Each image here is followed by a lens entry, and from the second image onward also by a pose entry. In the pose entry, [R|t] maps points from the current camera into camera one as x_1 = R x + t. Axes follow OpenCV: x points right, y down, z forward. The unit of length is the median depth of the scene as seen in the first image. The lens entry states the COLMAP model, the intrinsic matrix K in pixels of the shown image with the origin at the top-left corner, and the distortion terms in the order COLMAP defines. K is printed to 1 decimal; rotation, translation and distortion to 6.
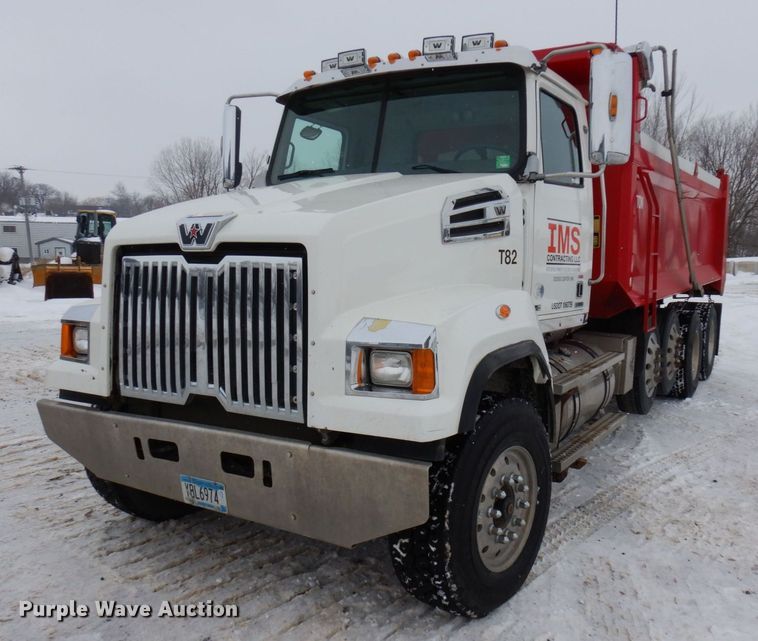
lens RADIAL K [[706.9, 0, 405.3], [0, 706.9, 376.7], [0, 0, 1]] dist [0.006194, -0.002013]
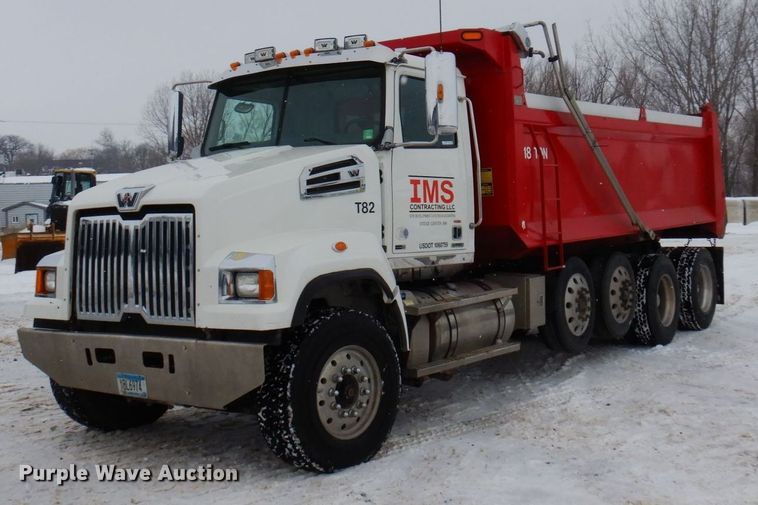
lens RADIAL K [[1007.8, 0, 379.0], [0, 1007.8, 252.5], [0, 0, 1]] dist [-0.018303, -0.011375]
pose [[0.992847, -0.030700, -0.115375, 0.419049], [0.015796, 0.991657, -0.127933, 0.164383], [0.118340, 0.125195, 0.985049, -0.889504]]
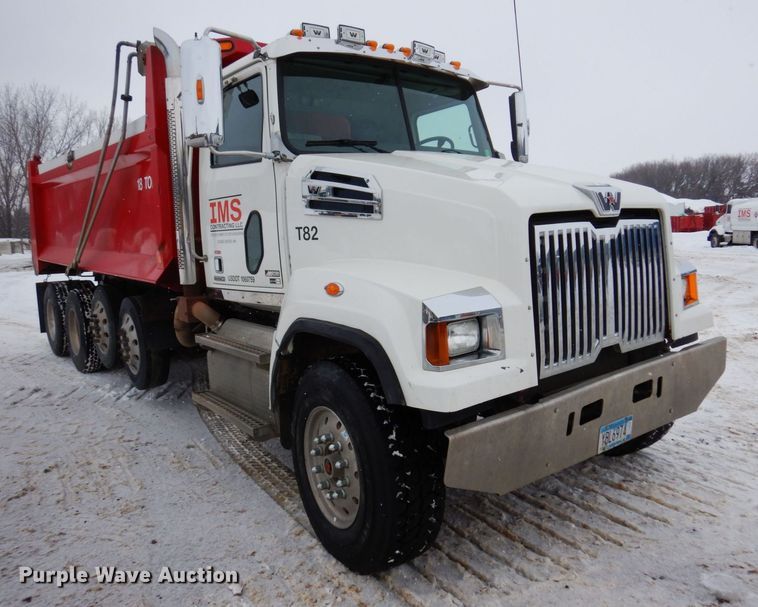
lens RADIAL K [[598.6, 0, 391.7], [0, 598.6, 288.4], [0, 0, 1]] dist [0.004016, 0.002130]
pose [[0.345828, -0.129219, 0.929357, -1.227348], [0.190364, 0.979536, 0.065359, -0.182446], [-0.918784, 0.154313, 0.363350, 0.931164]]
